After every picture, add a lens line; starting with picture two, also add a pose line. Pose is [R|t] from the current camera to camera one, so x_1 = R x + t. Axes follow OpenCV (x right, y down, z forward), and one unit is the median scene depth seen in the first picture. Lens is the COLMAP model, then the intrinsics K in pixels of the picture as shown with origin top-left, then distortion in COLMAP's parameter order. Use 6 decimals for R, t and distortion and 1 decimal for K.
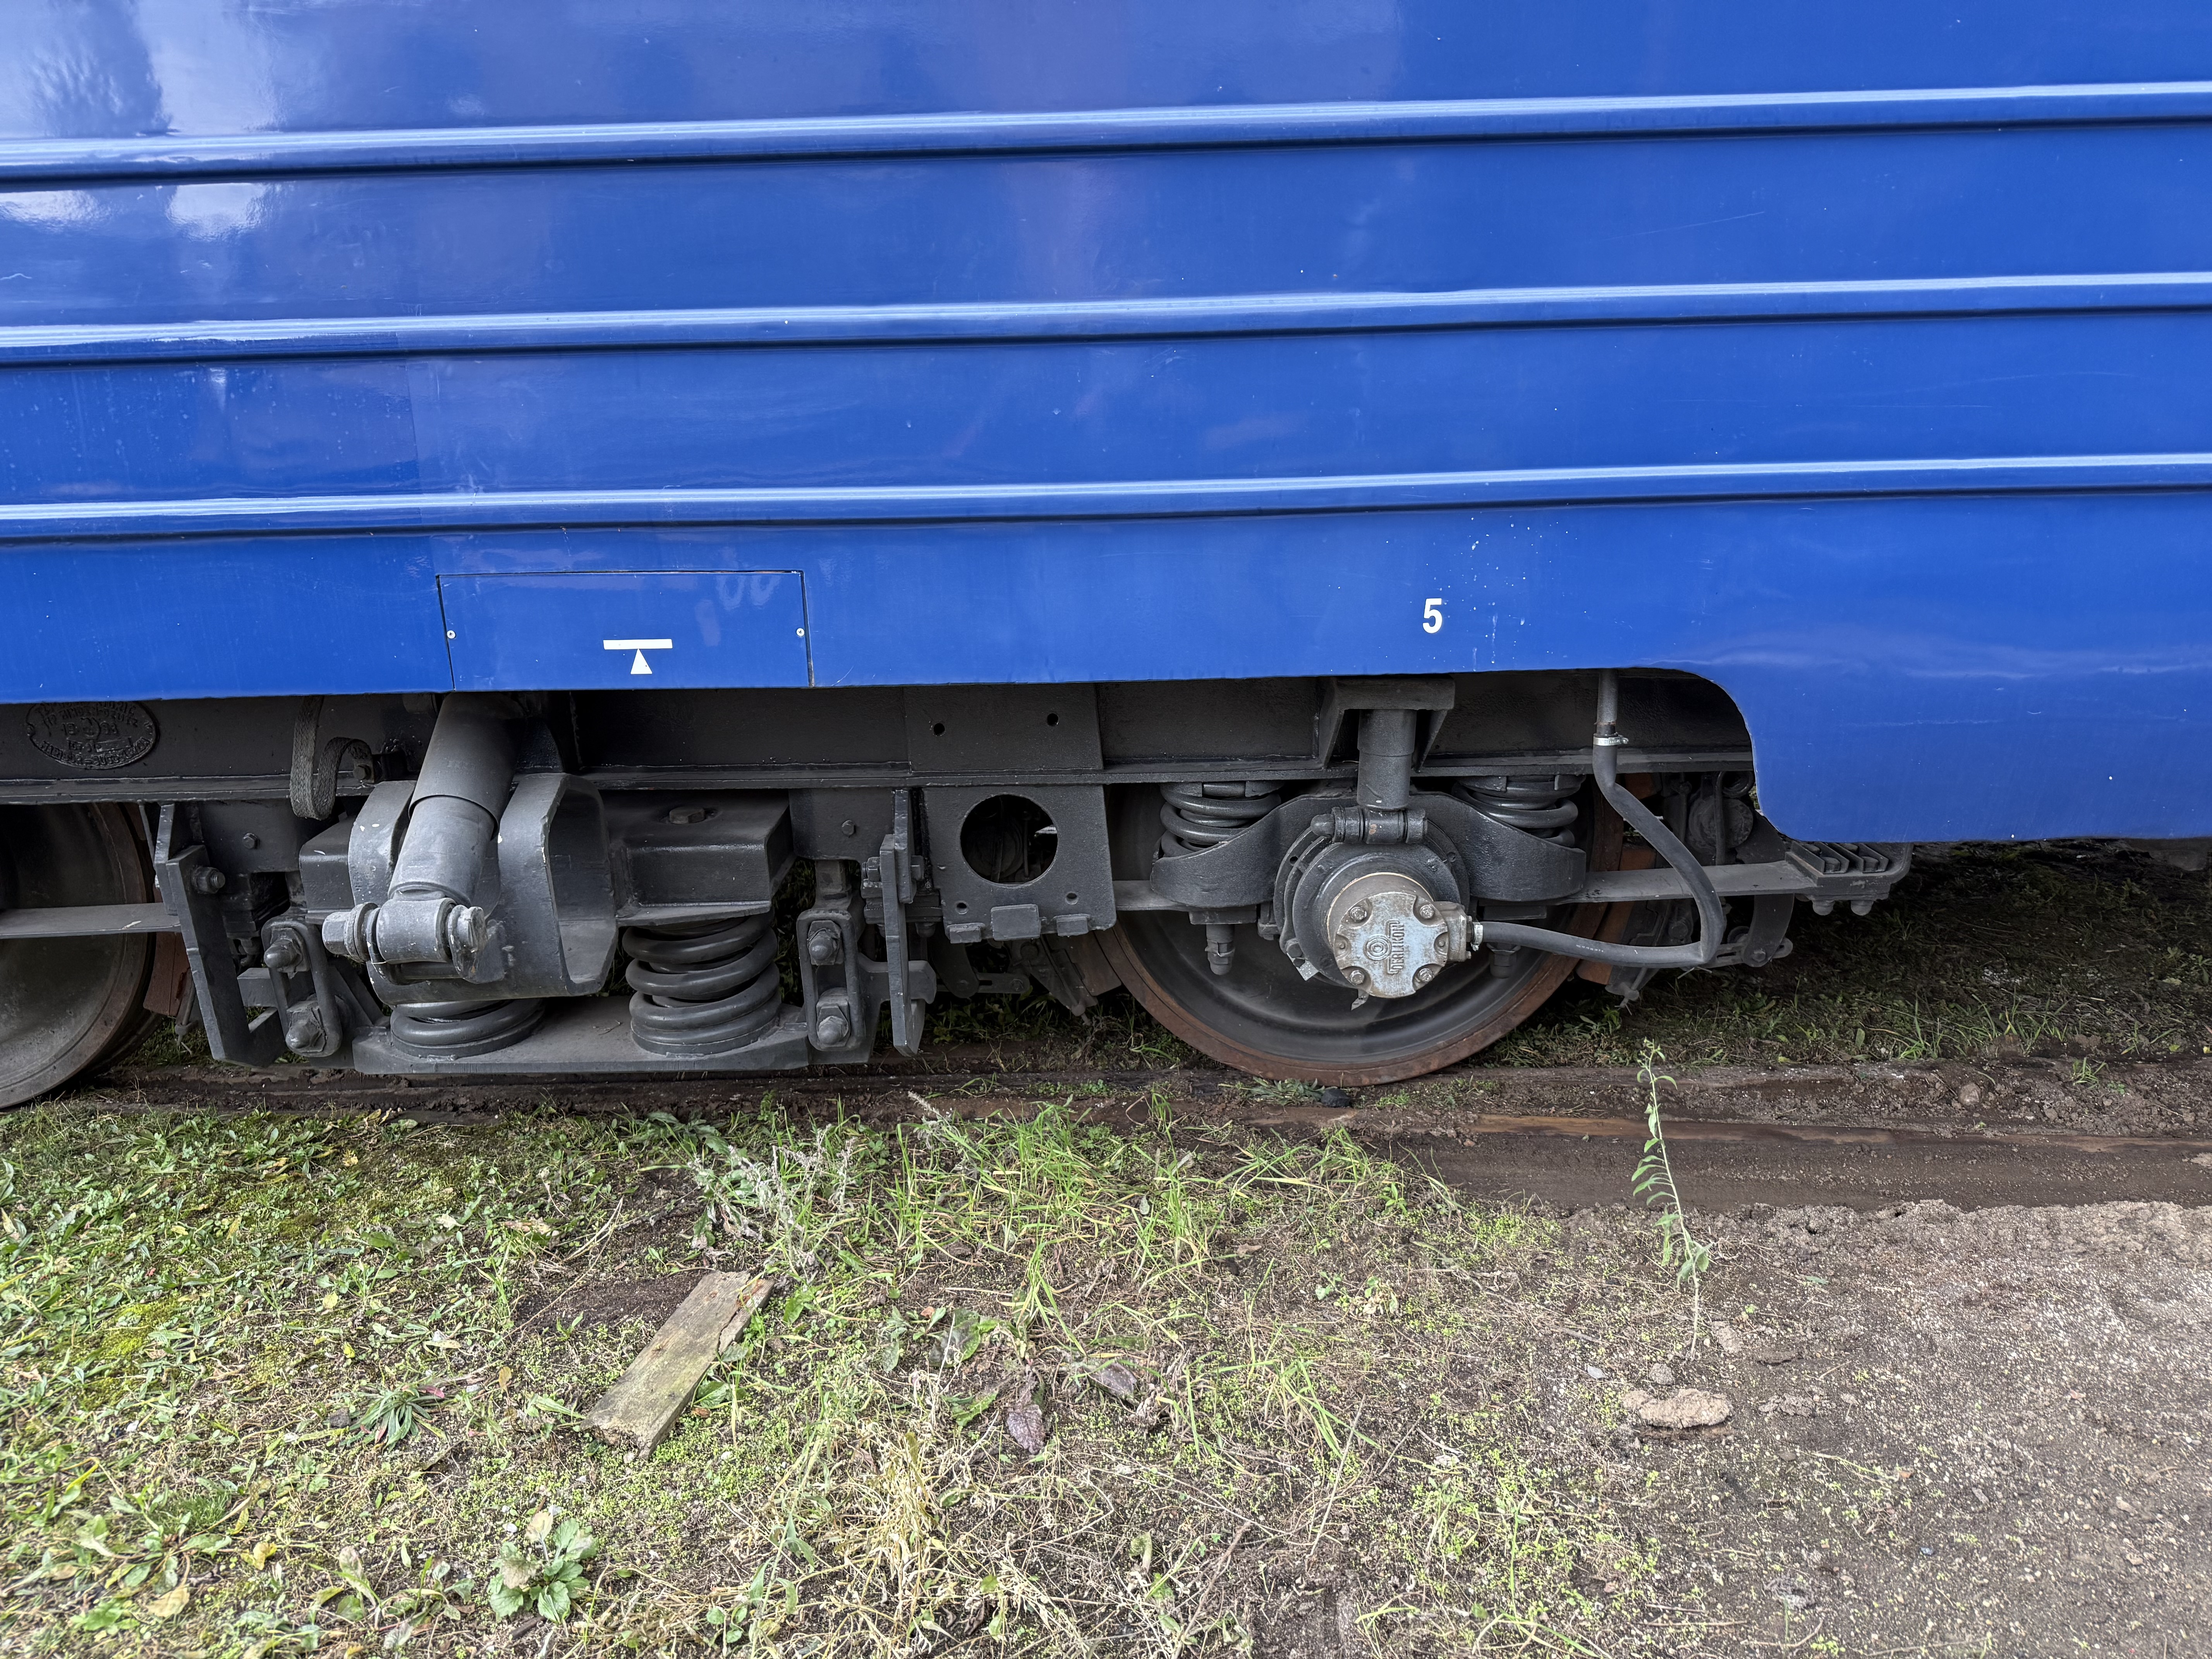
lens RADIAL K [[1520.6, 0, 1129.2], [0, 1520.6, 840.1], [0, 0, 1]] dist [0.121828, -0.191662]
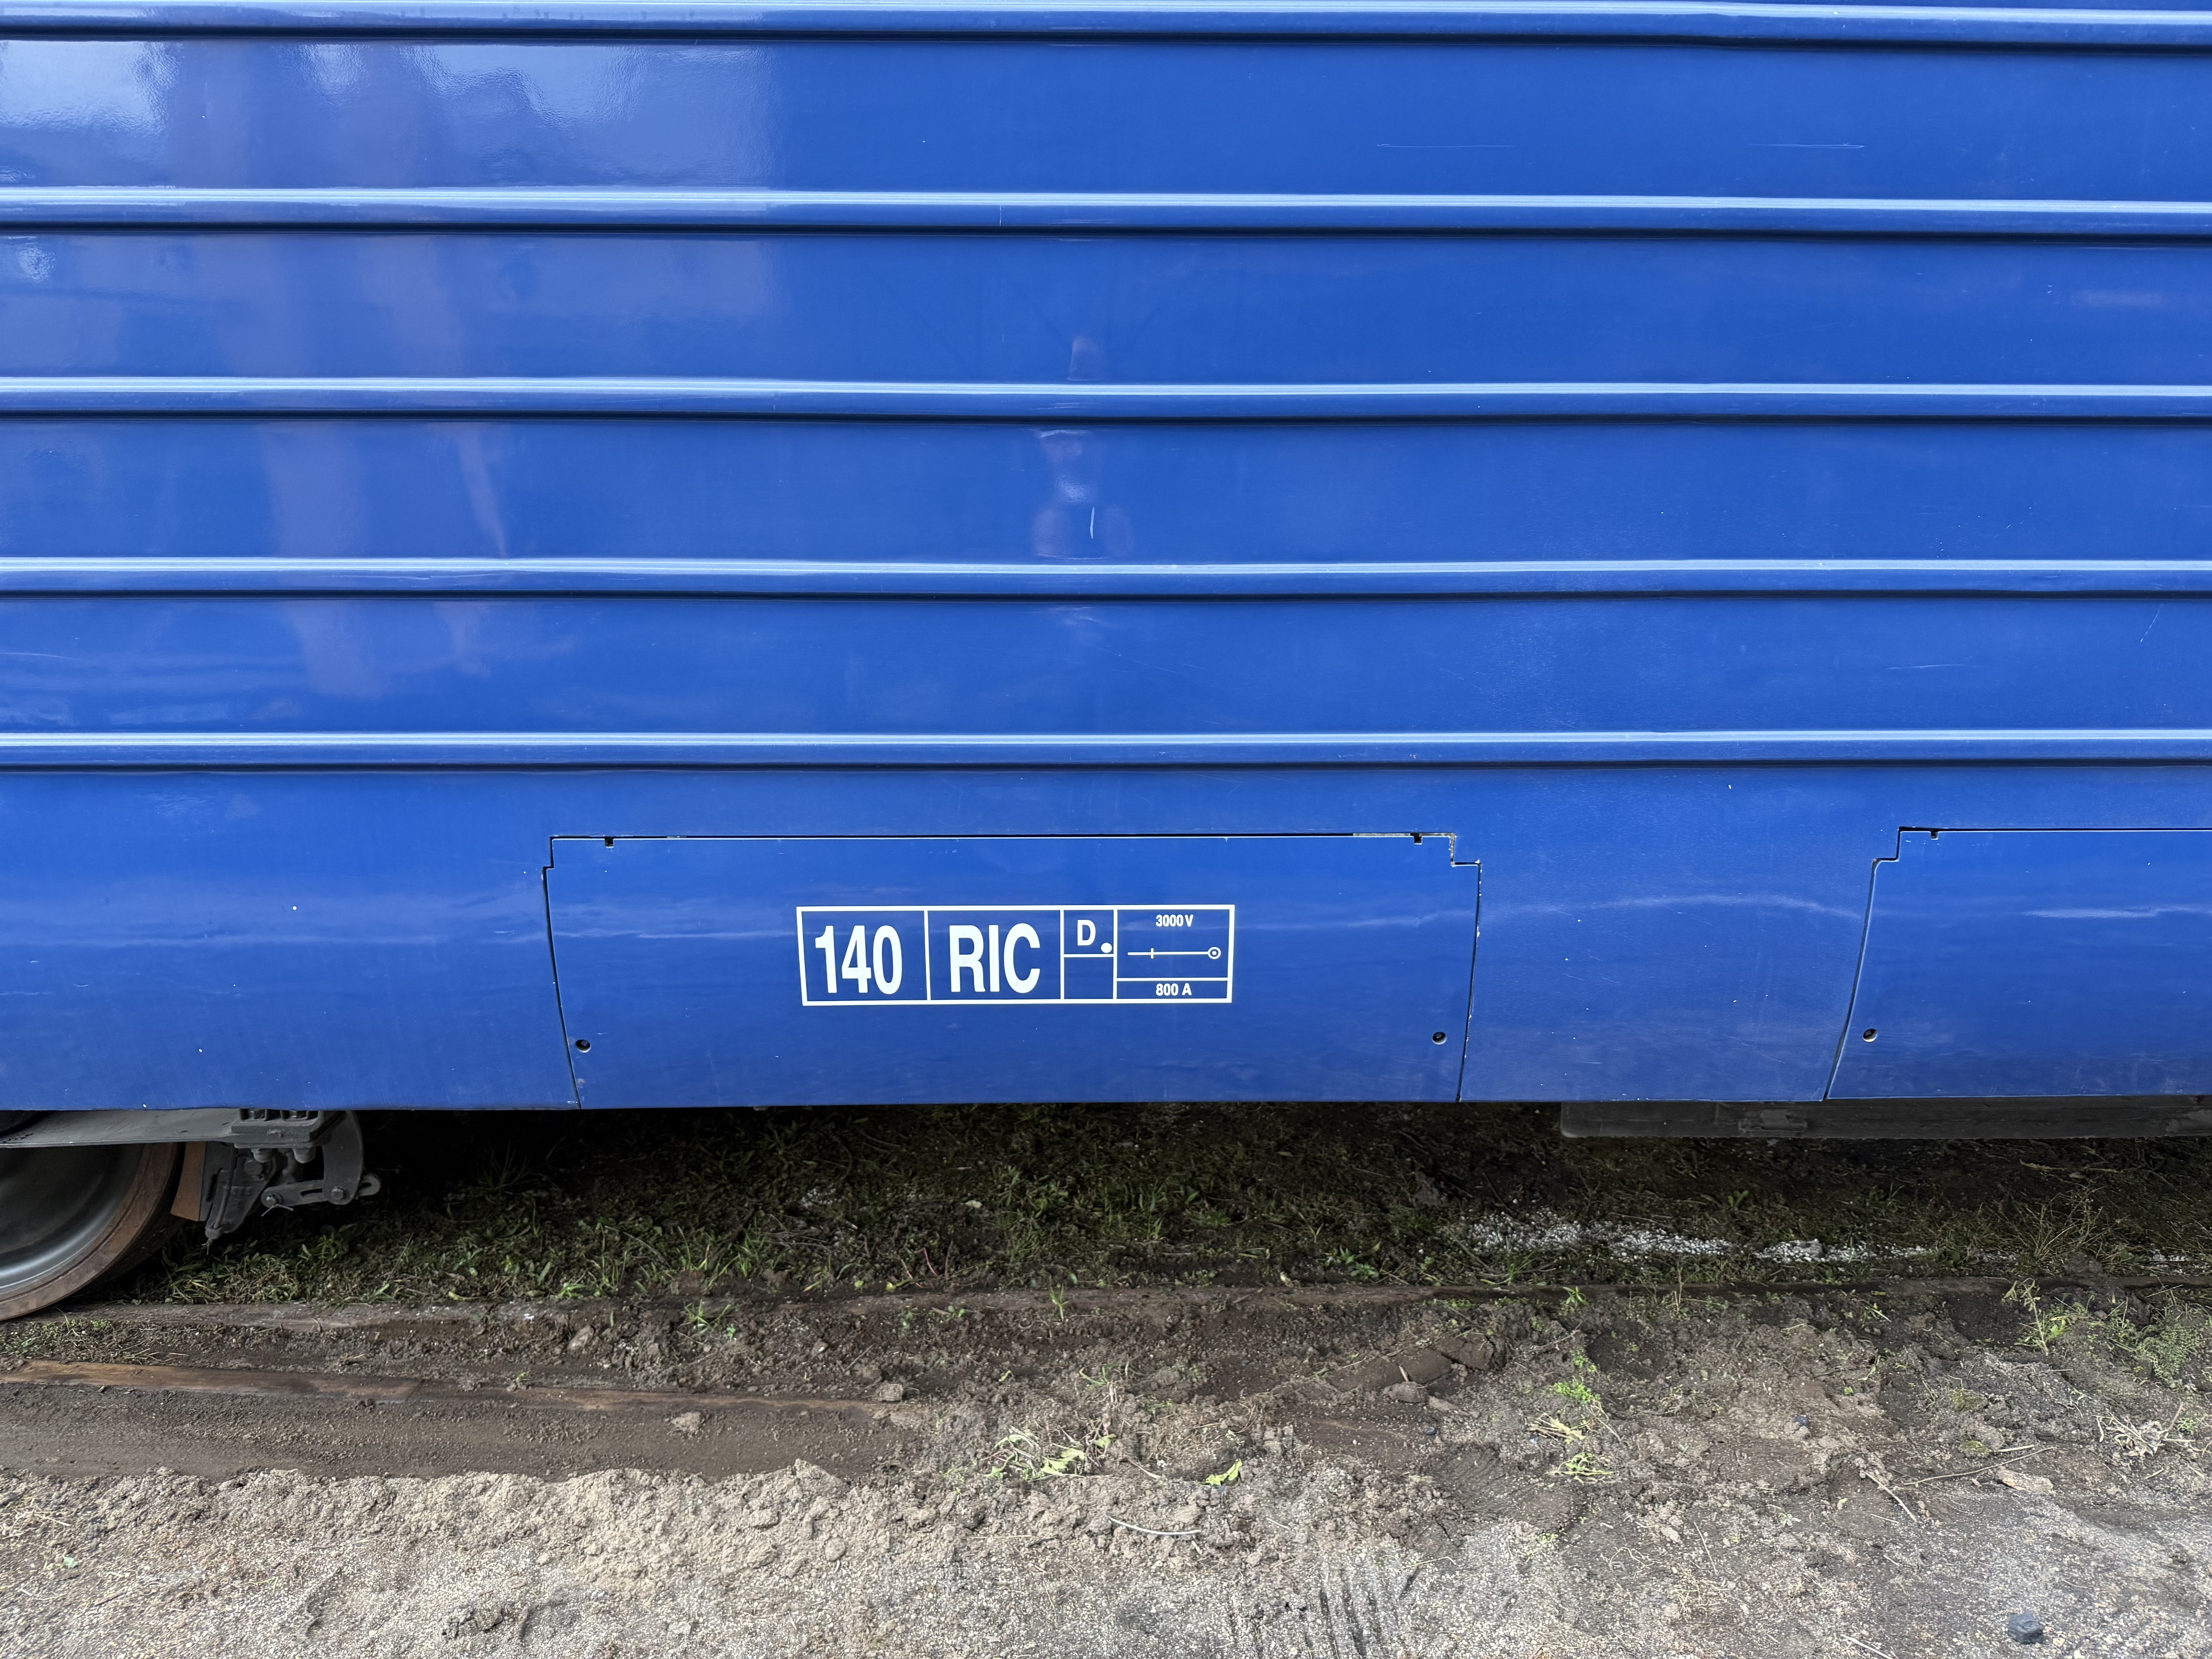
lens RADIAL K [[1536.2, 0, 1106.0], [0, 1536.2, 829.5], [0, 0, 1]] dist [0.096655, -0.139472]
pose [[0.998949, 0.014348, 0.043531, 0.971058], [-0.010524, 0.996168, -0.086828, -0.083727], [-0.044610, 0.086278, 0.995272, -0.018704]]
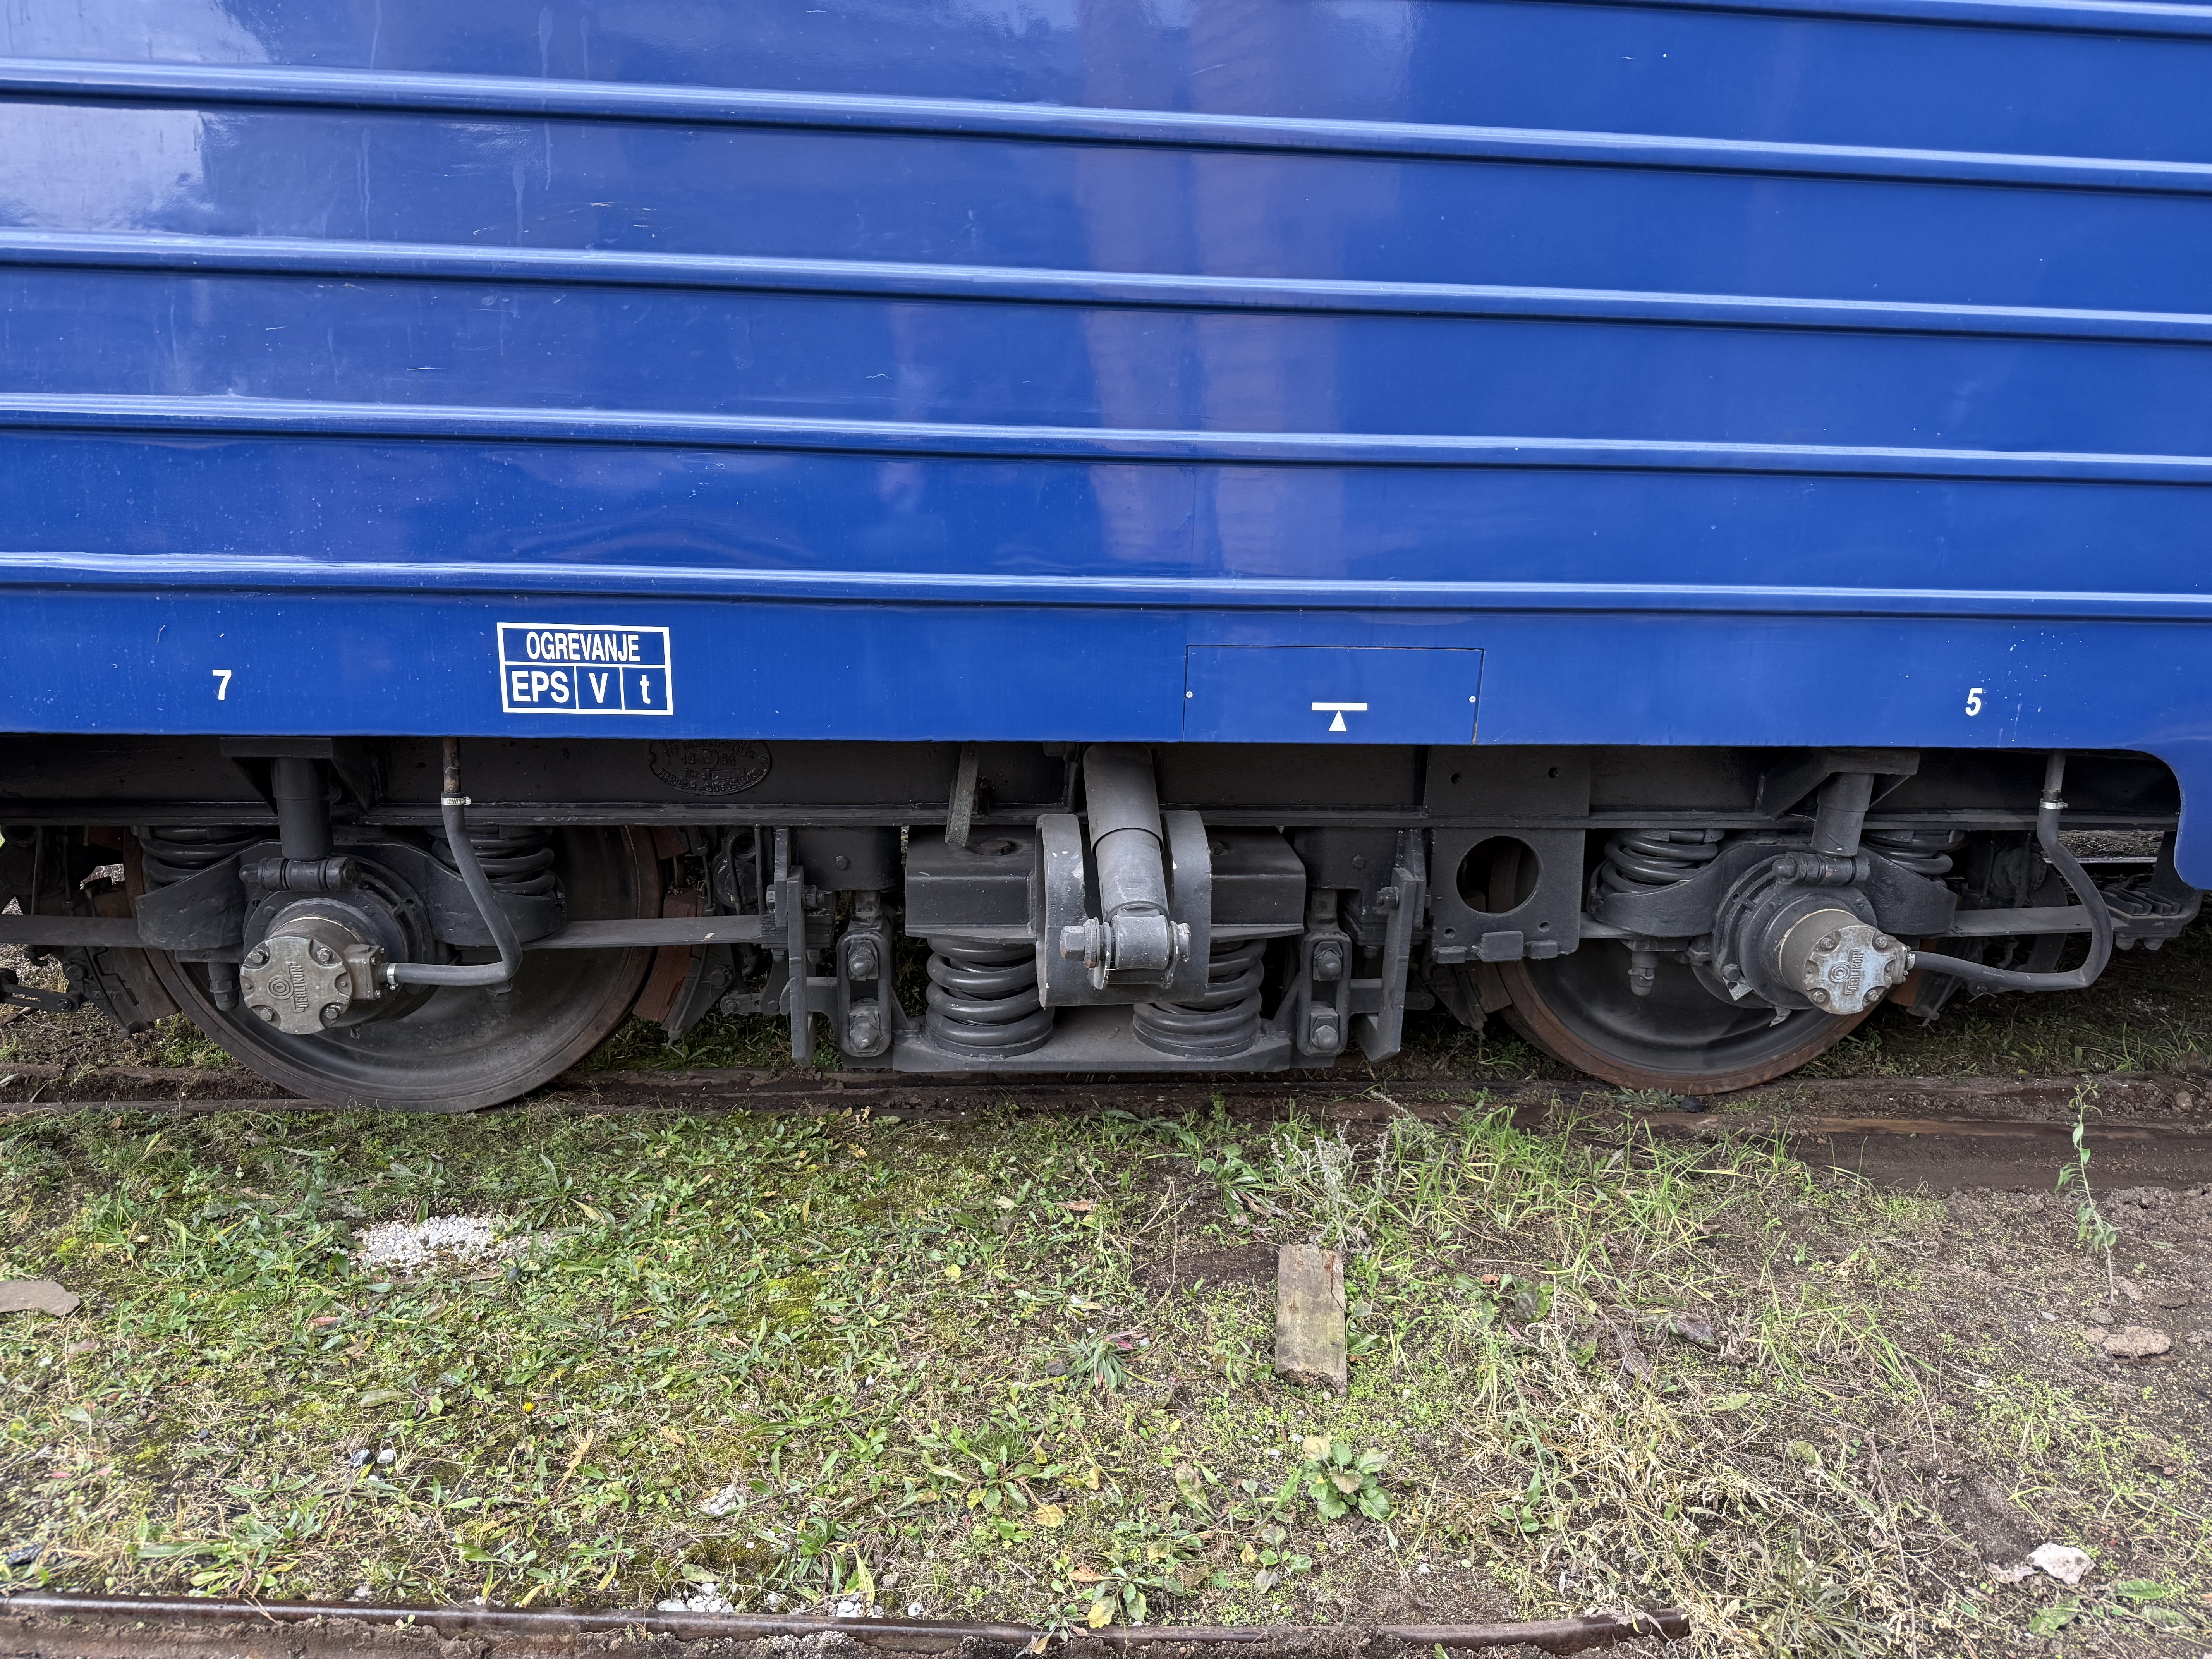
lens RADIAL K [[1536.2, 0, 1106.0], [0, 1536.2, 829.5], [0, 0, 1]] dist [0.096655, -0.139472]
pose [[0.993043, 0.022919, 0.115499, -0.516059], [-0.019819, 0.999414, -0.027917, 0.004339], [-0.116071, 0.025434, 0.992915, -0.134280]]
